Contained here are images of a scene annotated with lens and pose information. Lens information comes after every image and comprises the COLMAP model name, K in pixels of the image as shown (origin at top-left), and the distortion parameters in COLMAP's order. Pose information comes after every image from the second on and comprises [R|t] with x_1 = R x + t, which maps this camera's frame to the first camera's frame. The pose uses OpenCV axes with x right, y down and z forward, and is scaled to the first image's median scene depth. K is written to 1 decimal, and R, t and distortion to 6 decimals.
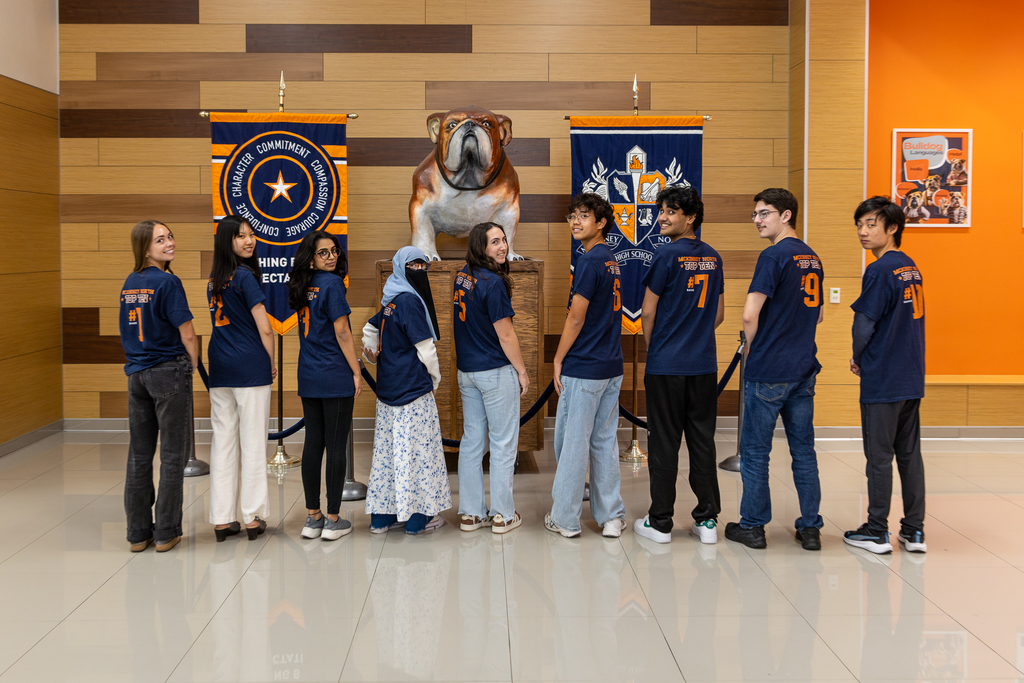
lens RADIAL K [[1671.6, 0, 512.0], [0, 1671.6, 341.5], [0, 0, 1]] dist [0.026175, 0.139985]
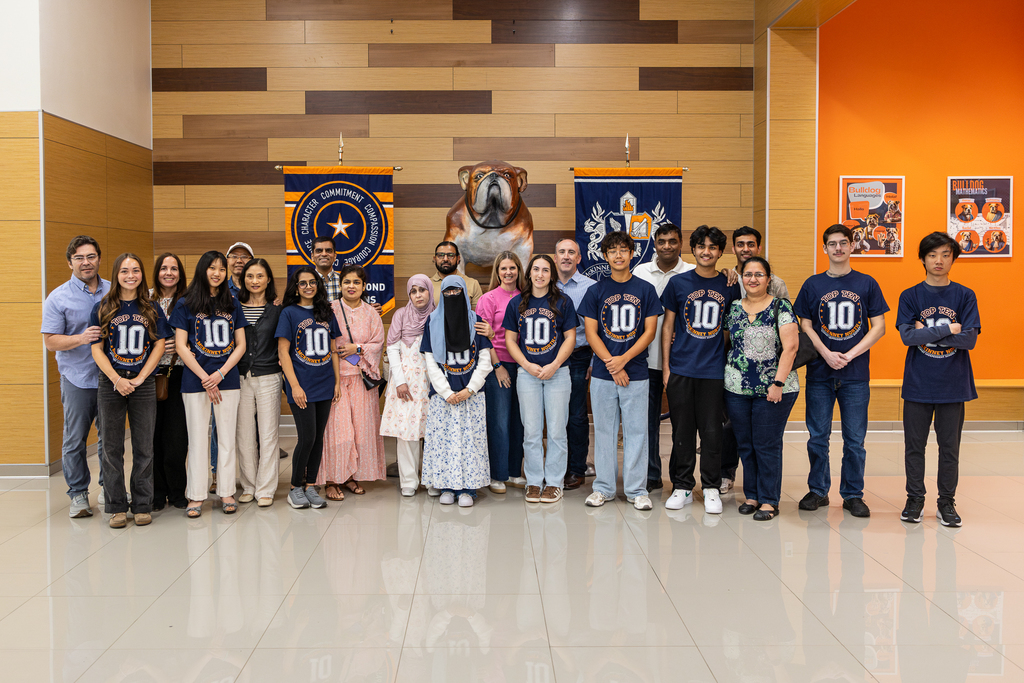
lens RADIAL K [[1671.6, 0, 512.0], [0, 1671.6, 341.5], [0, 0, 1]] dist [0.026175, 0.139985]
pose [[0.999973, -0.002677, 0.006806, -0.019647], [0.002779, 0.999884, -0.014998, 0.011197], [-0.006765, 0.015017, 0.999864, -0.226229]]
